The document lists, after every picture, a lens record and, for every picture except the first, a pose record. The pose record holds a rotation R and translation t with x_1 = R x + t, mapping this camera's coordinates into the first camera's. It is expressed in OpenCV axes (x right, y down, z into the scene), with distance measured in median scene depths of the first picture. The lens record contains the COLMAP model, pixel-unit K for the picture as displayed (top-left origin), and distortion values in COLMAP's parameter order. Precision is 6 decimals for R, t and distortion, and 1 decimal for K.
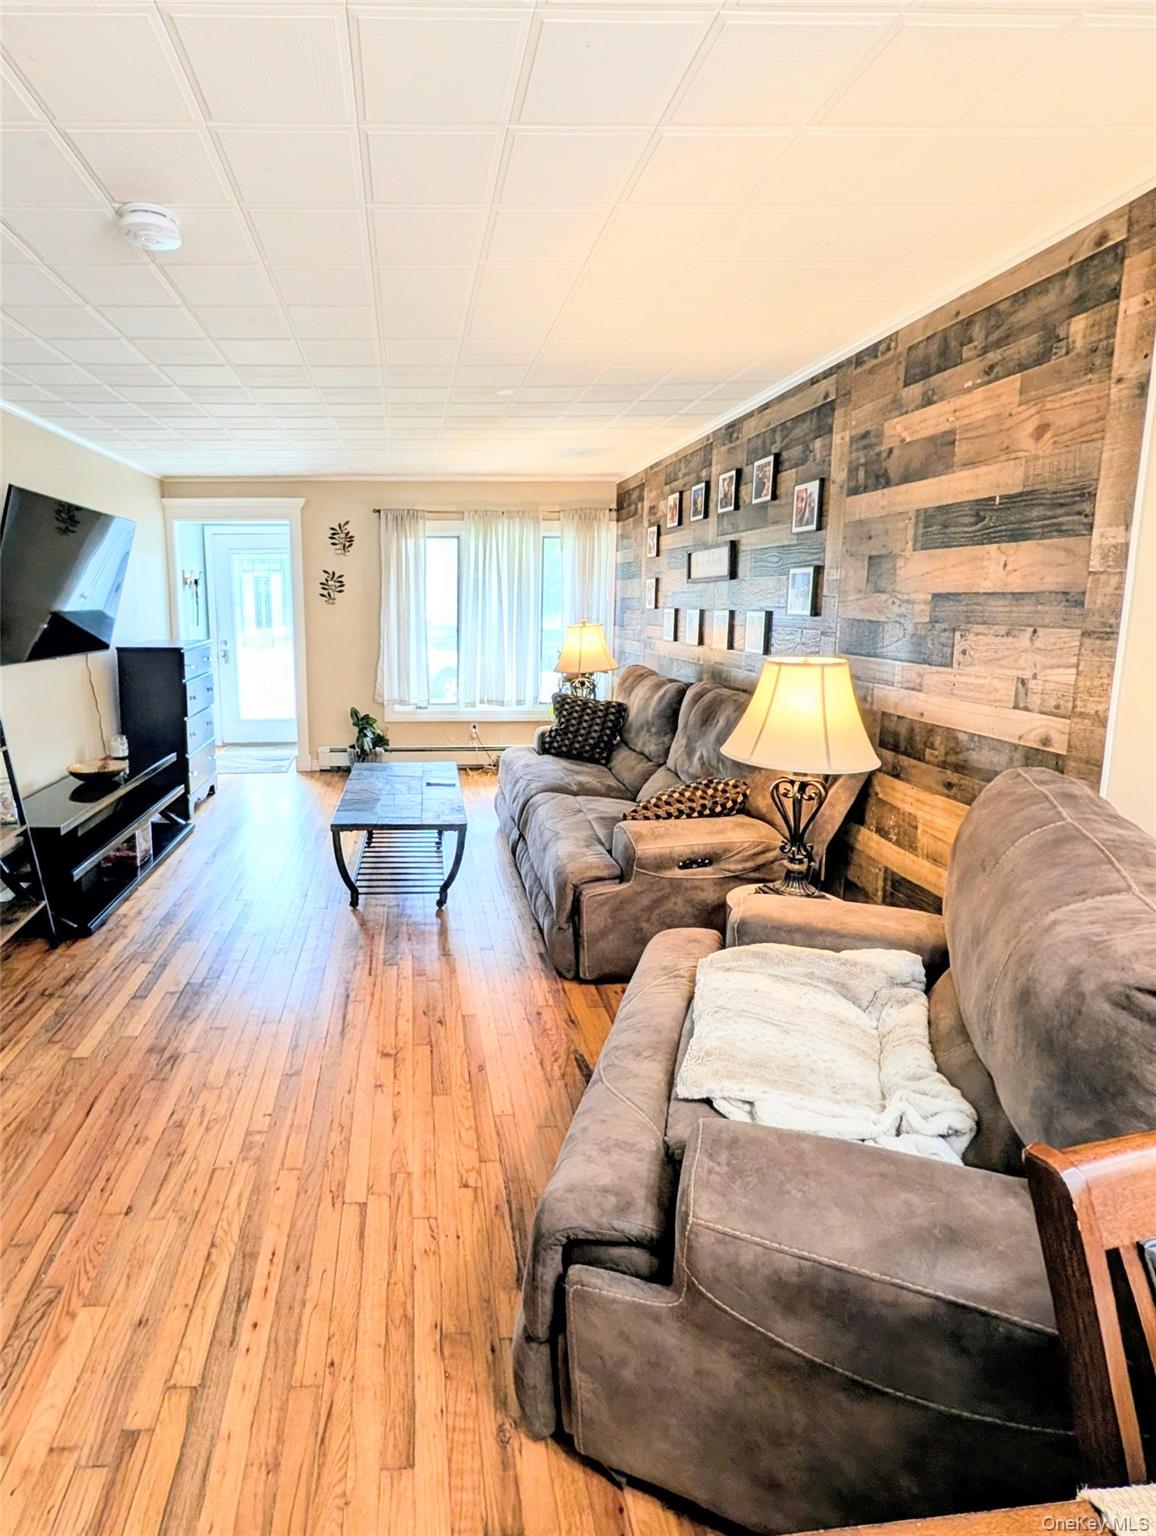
lens RADIAL K [[766.4, 0, 431.2], [0, 766.4, 704.3], [0, 0, 1]] dist [0.011162, -0.000411]
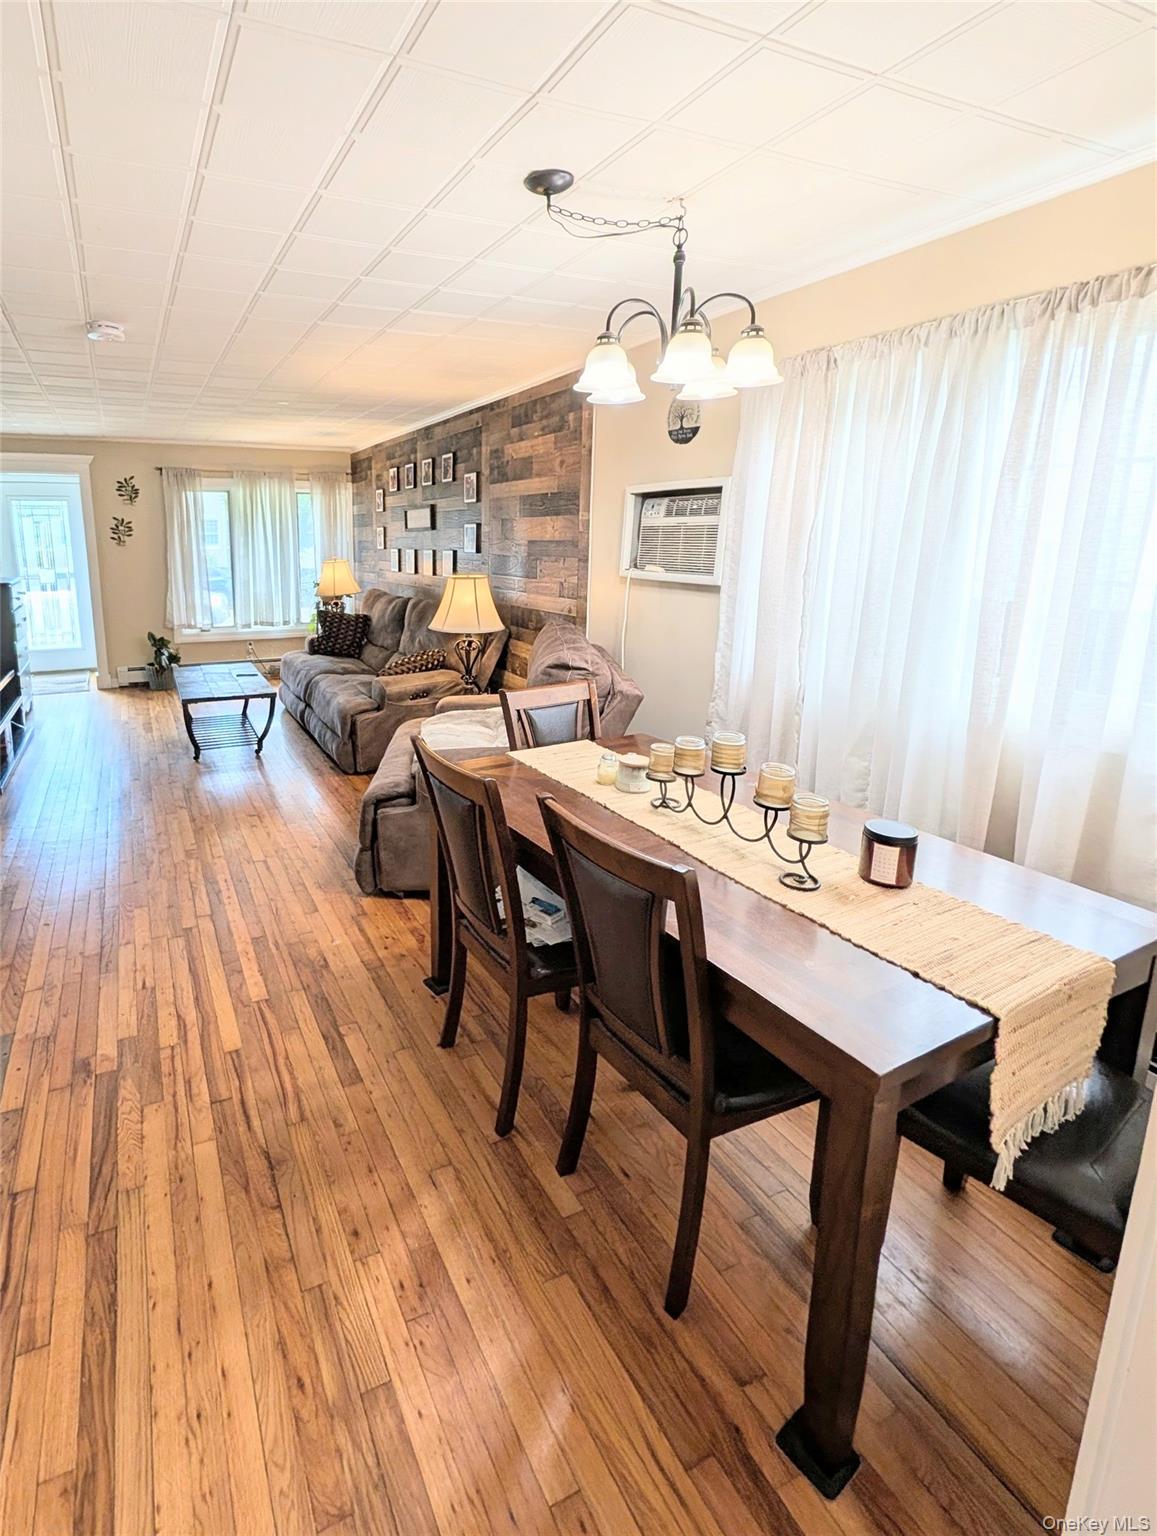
lens RADIAL K [[744.2, 0, 426.1], [0, 744.2, 673.6], [0, 0, 1]] dist [0.010774, -0.001197]
pose [[0.939627, -0.063398, 0.336277, -0.154127], [0.048983, 0.997487, 0.051187, 0.052691], [-0.338677, -0.031624, 0.940371, -0.444591]]
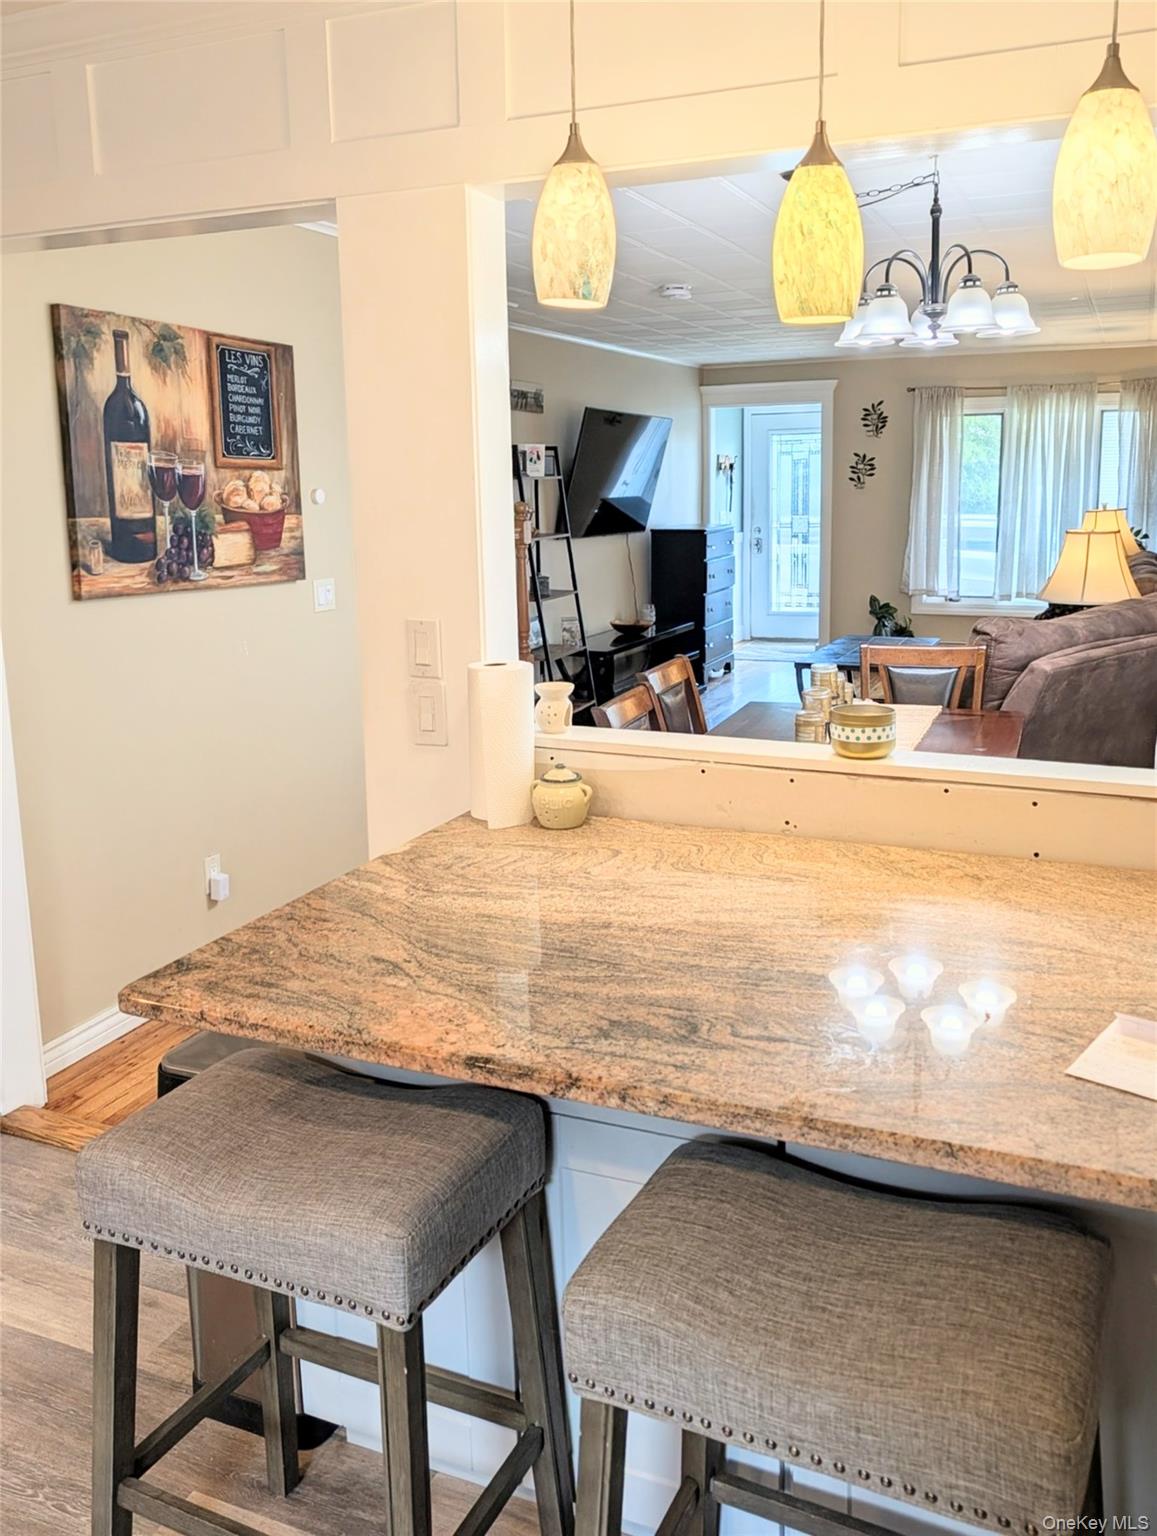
lens RADIAL K [[1212.6, 0, 582.5], [0, 1212.6, 690.5], [0, 0, 1]] dist [0.020184, -0.031437]
pose [[0.900614, 0.063640, -0.429936, 0.398125], [-0.047720, 0.997720, 0.047721, 0.115932], [0.431993, -0.022462, 0.901597, -0.930534]]
